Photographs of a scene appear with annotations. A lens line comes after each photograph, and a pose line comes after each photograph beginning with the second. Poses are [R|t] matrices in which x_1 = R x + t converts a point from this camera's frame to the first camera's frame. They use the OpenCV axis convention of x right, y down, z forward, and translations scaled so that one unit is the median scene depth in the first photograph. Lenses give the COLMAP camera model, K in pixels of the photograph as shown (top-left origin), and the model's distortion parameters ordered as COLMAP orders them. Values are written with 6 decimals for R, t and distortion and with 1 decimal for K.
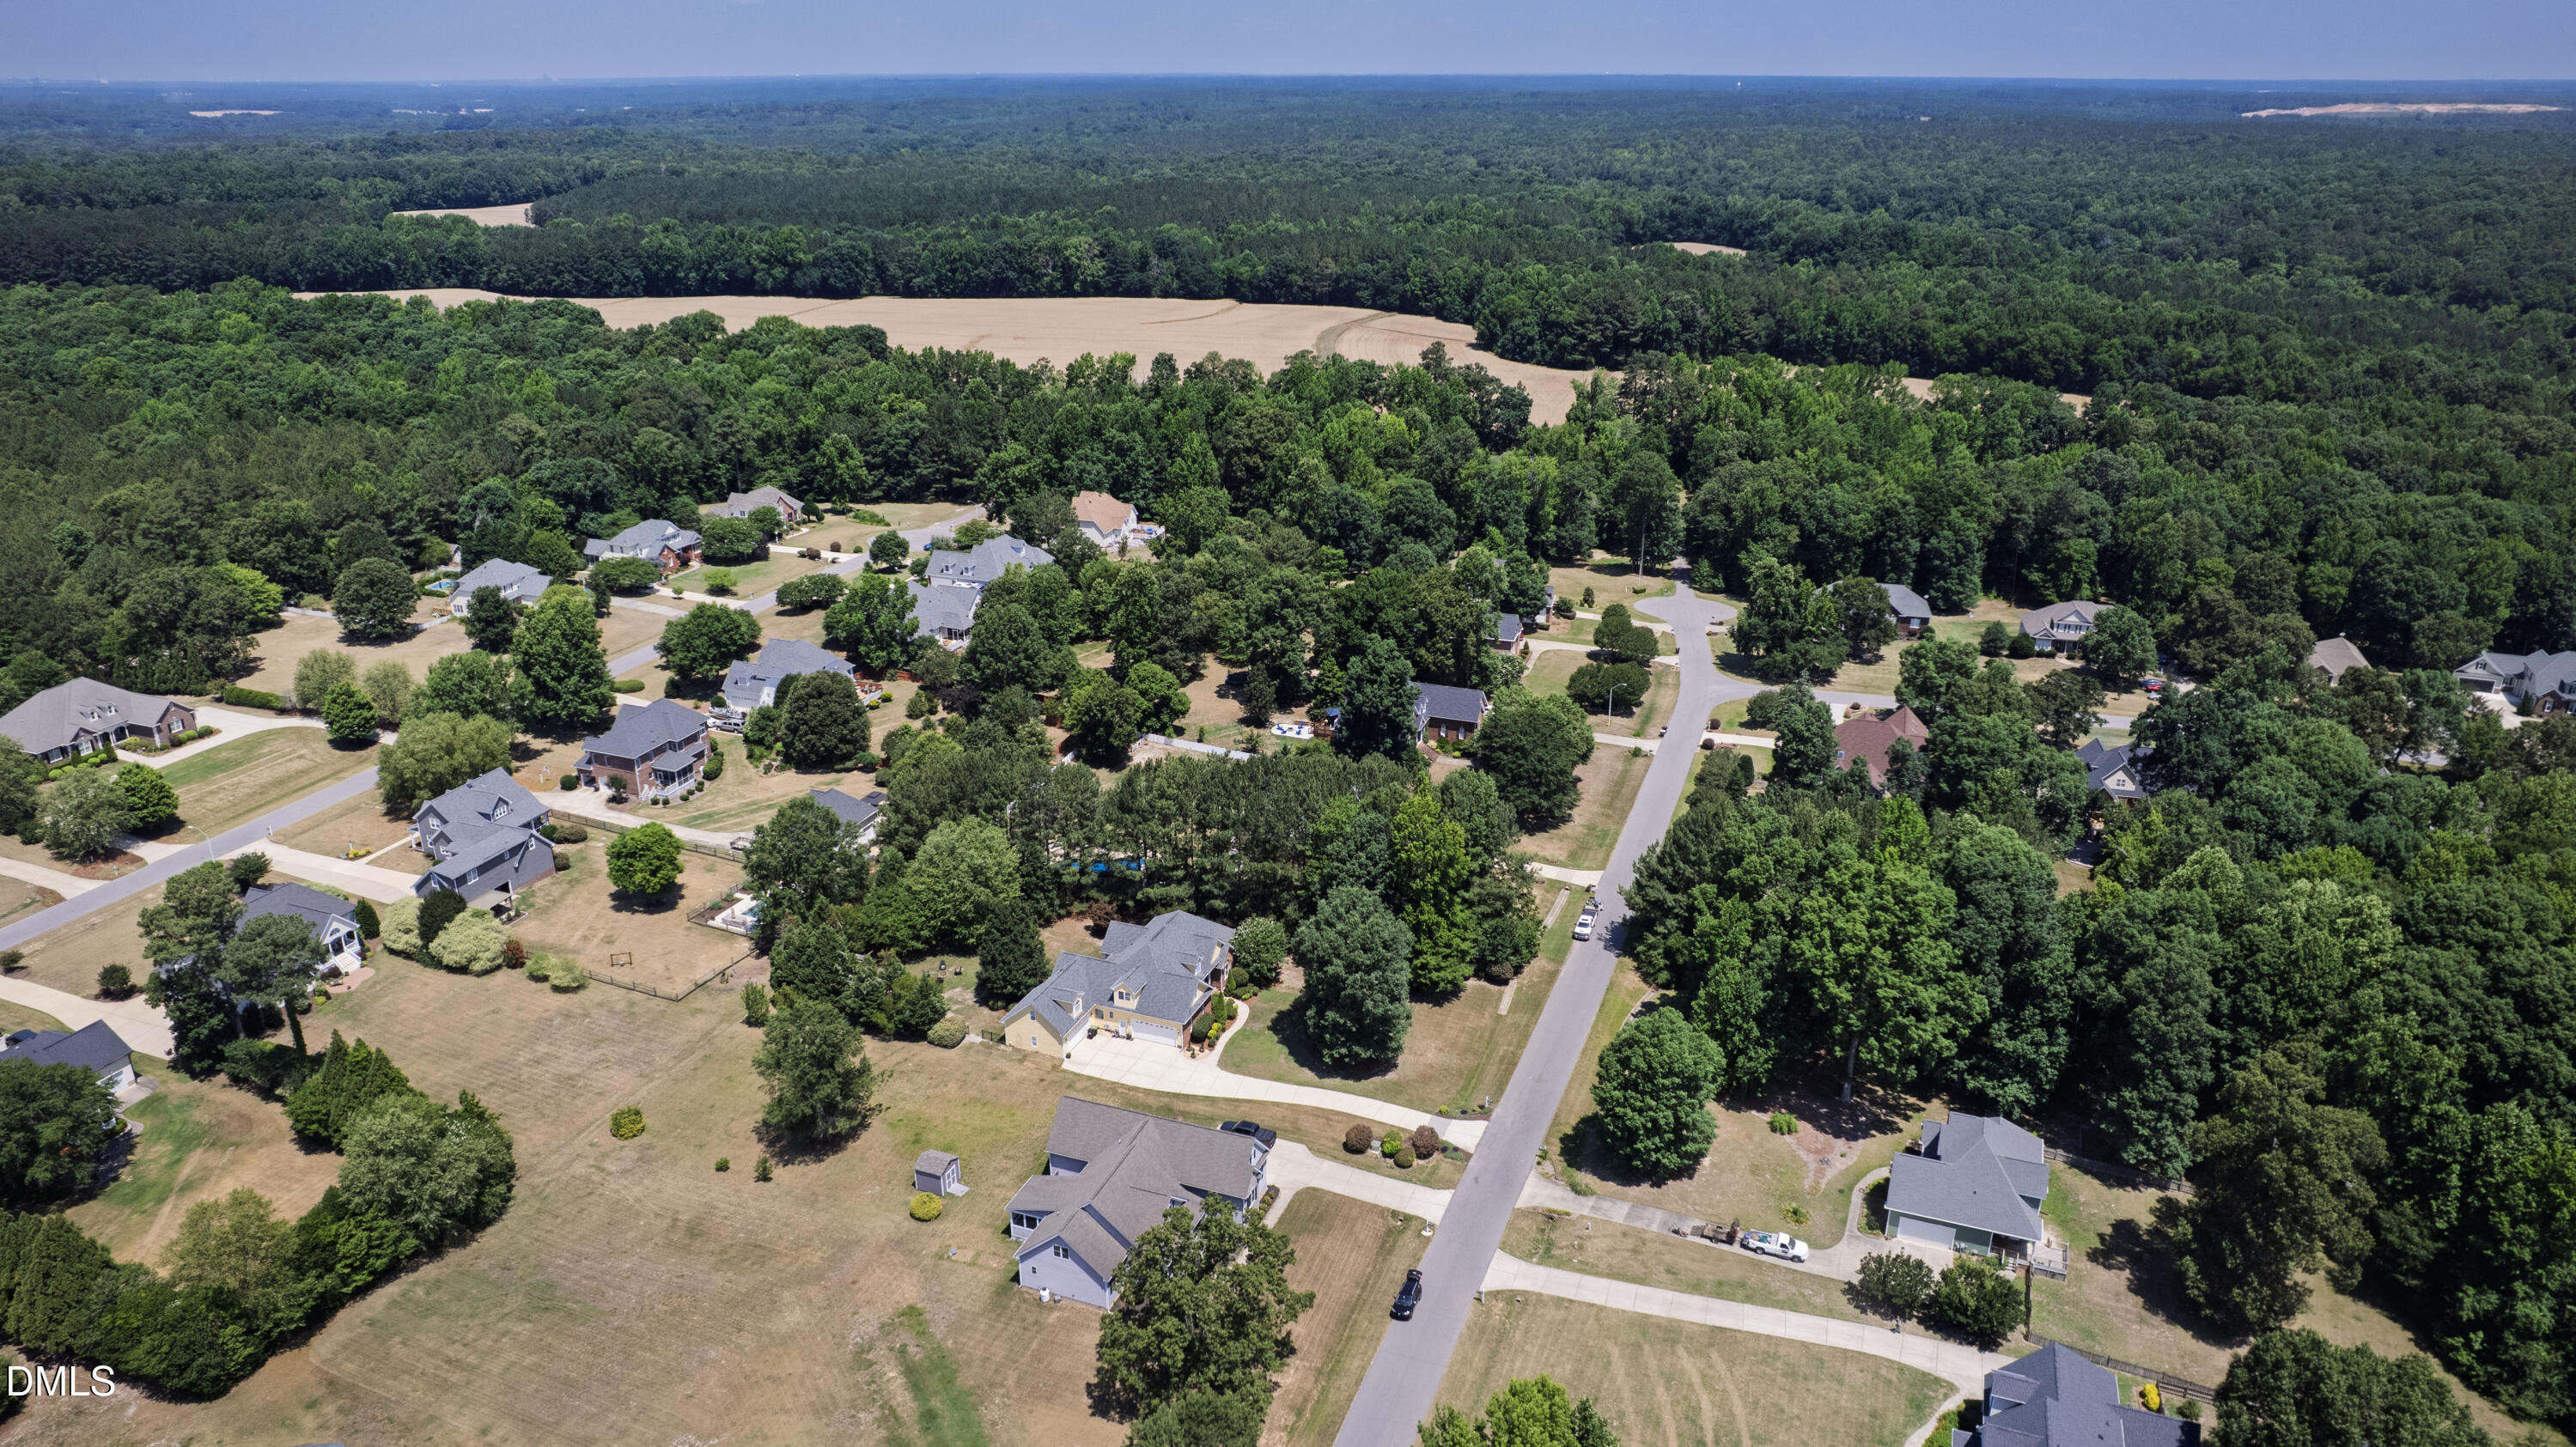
lens RADIAL K [[1660.8, 0, 1299.1], [0, 1660.8, 729.4], [0, 0, 1]] dist [-0.063320, 0.051507]
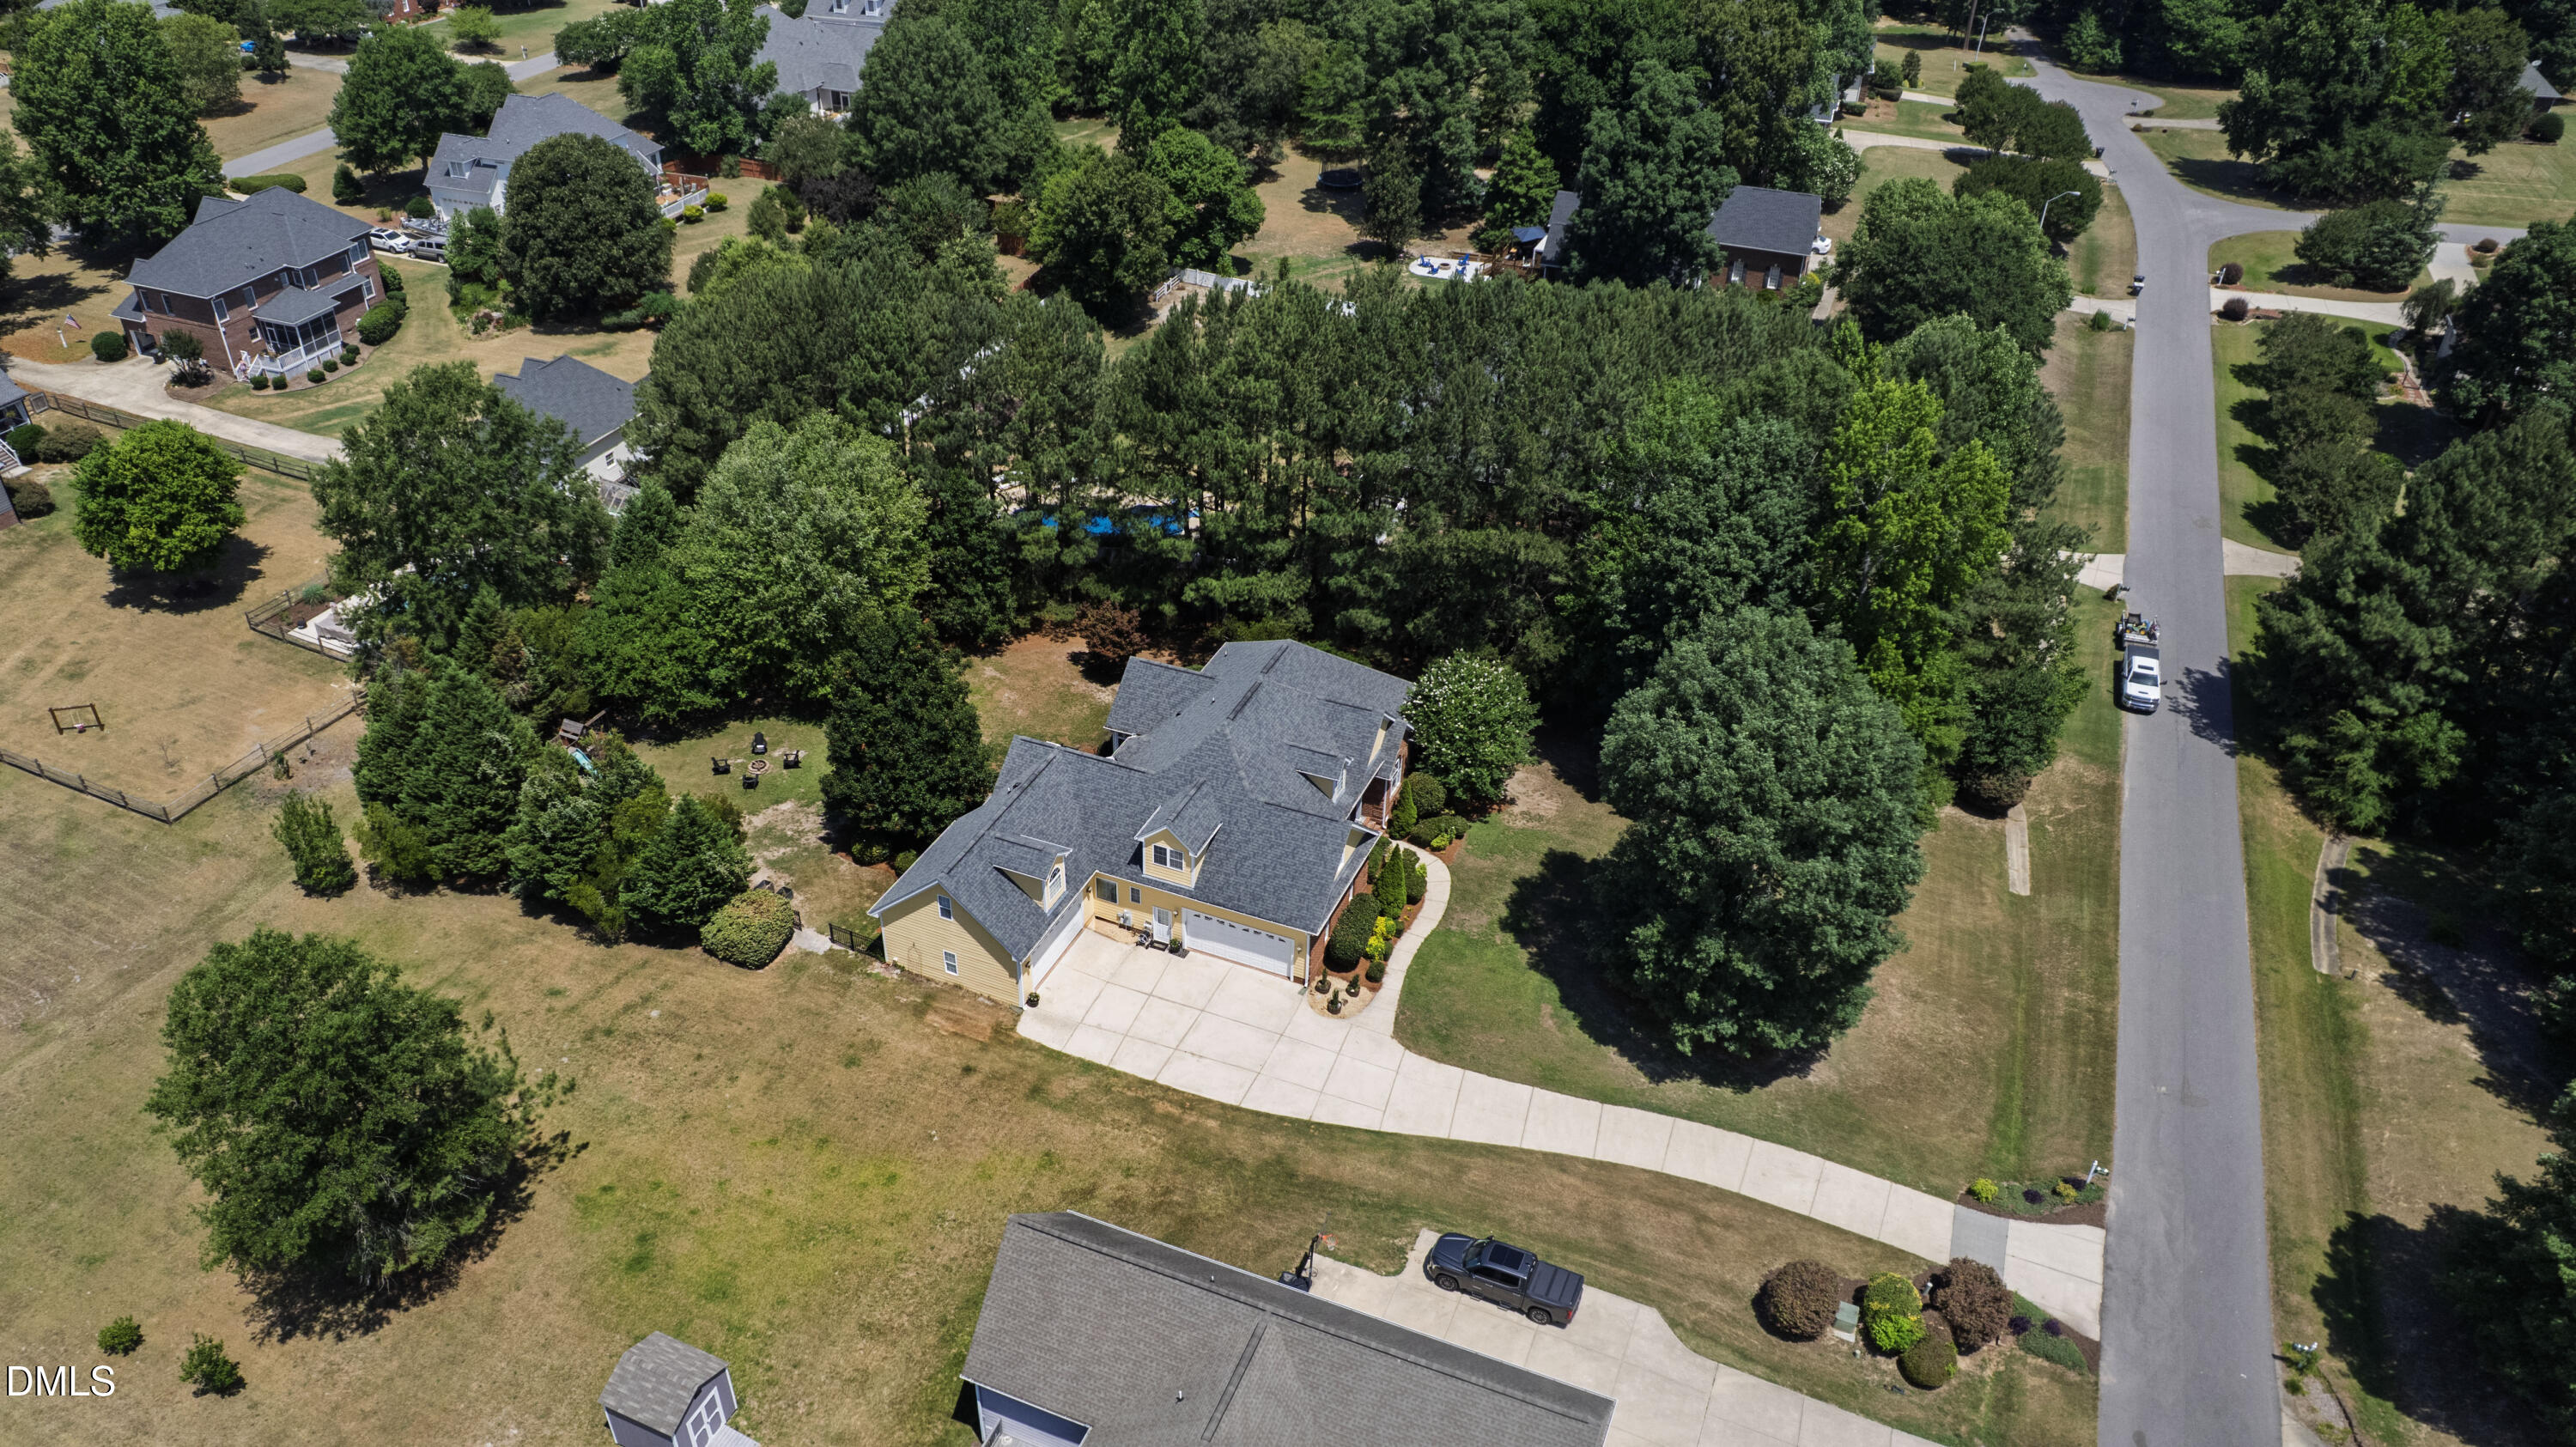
lens RADIAL K [[1797.3, 0, 1183.4], [0, 1797.3, 786.8], [0, 0, 1]] dist [-0.068994, 0.063301]
pose [[0.997872, 0.029118, -0.058334, -0.065311], [-0.014053, 0.969755, 0.243677, 0.030194], [0.063665, -0.242339, 0.968101, 0.491316]]
